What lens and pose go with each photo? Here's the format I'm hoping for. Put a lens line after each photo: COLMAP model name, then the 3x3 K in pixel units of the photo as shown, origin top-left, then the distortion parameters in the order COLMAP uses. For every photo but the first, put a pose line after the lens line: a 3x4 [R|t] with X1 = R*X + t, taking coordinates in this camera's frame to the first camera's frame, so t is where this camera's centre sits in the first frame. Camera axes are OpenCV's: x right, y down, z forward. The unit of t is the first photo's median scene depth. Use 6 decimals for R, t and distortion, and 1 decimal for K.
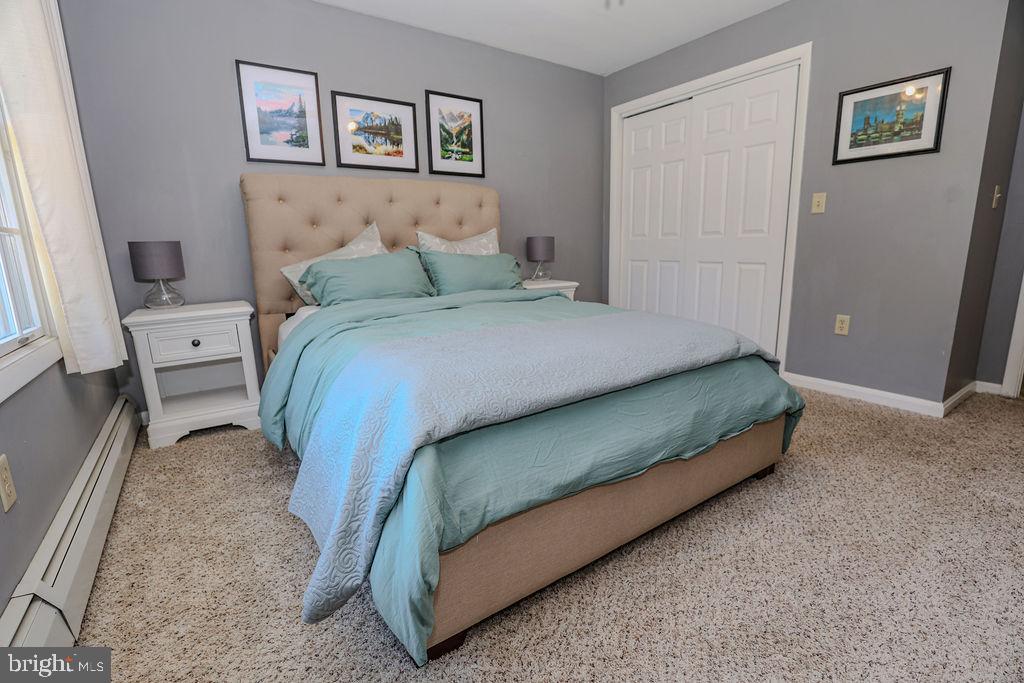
lens RADIAL K [[458.2, 0, 512.0], [0, 458.2, 341.5], [0, 0, 1]] dist [-0.011508, -0.000114]
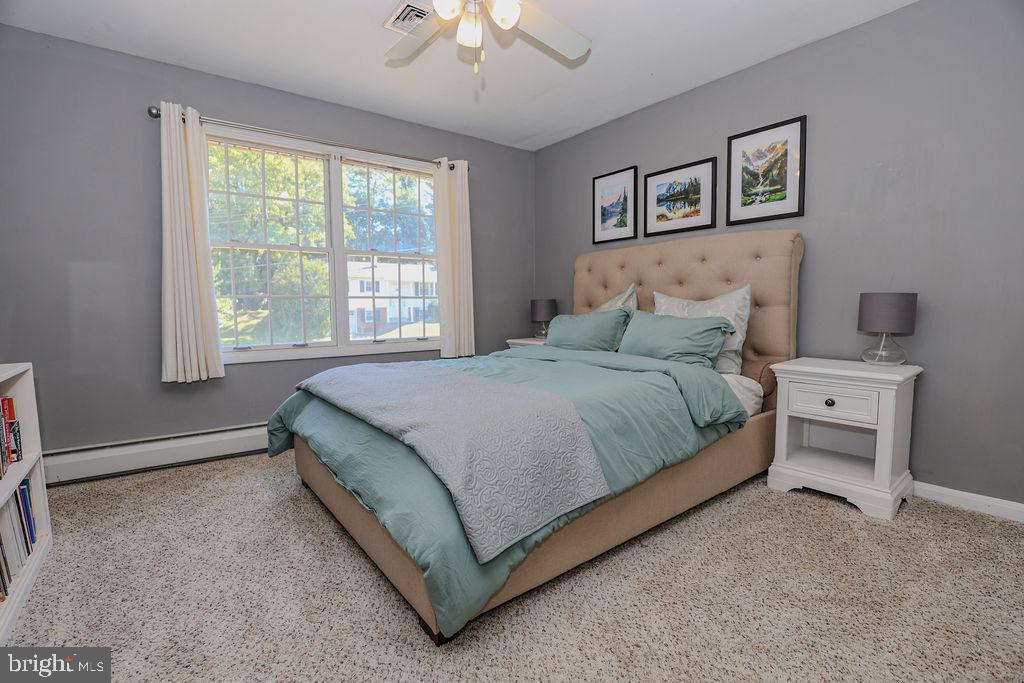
lens RADIAL K [[493.4, 0, 512.0], [0, 493.4, 341.5], [0, 0, 1]] dist [0.000343, -0.000045]
pose [[0.068589, 0.081549, -0.994306, 0.764712], [-0.213074, 0.974854, 0.065256, -0.121392], [0.974626, 0.207385, 0.084240, 0.557568]]
